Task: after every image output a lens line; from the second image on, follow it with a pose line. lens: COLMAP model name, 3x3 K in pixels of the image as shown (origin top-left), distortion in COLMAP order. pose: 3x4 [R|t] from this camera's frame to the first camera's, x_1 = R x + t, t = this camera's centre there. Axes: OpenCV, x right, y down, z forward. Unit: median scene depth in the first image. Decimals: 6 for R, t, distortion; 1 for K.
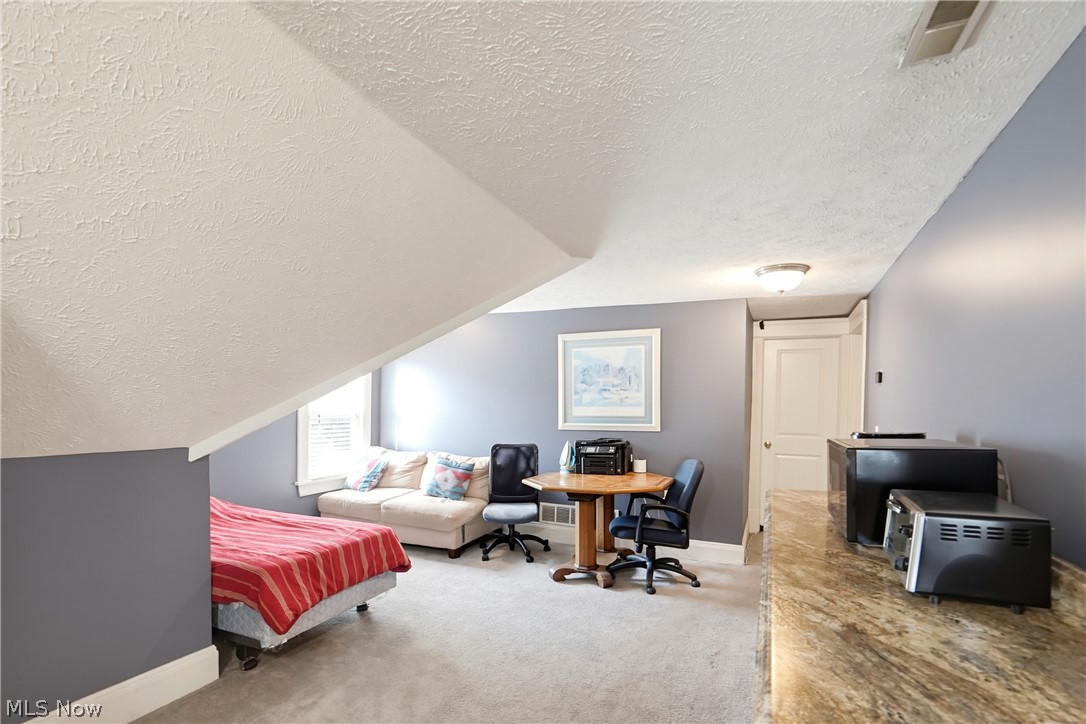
lens RADIAL K [[501.5, 0, 544.4], [0, 501.5, 406.9], [0, 0, 1]] dist [-0.009647, 0.003550]
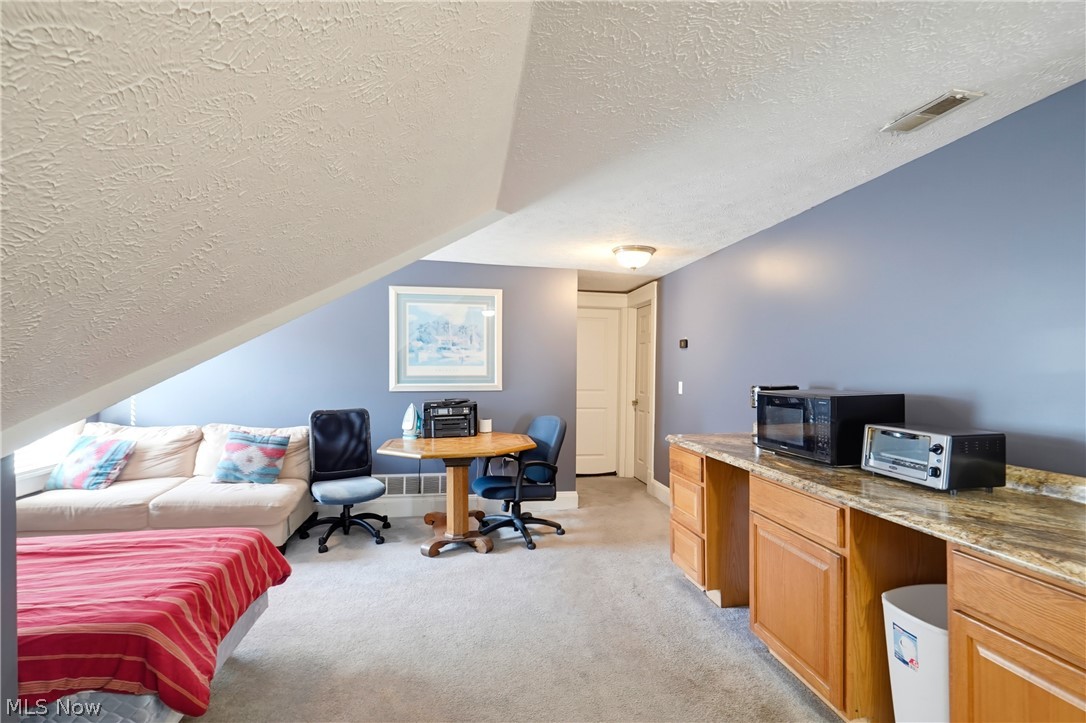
lens RADIAL K [[501.5, 0, 546.8], [0, 501.5, 365.1], [0, 0, 1]] dist [-0.009647, 0.003550]
pose [[0.826632, 0.004385, 0.562725, -0.276289], [-0.002722, 0.999989, -0.003795, 0.001044], [-0.562736, 0.001605, 0.826635, 0.110751]]
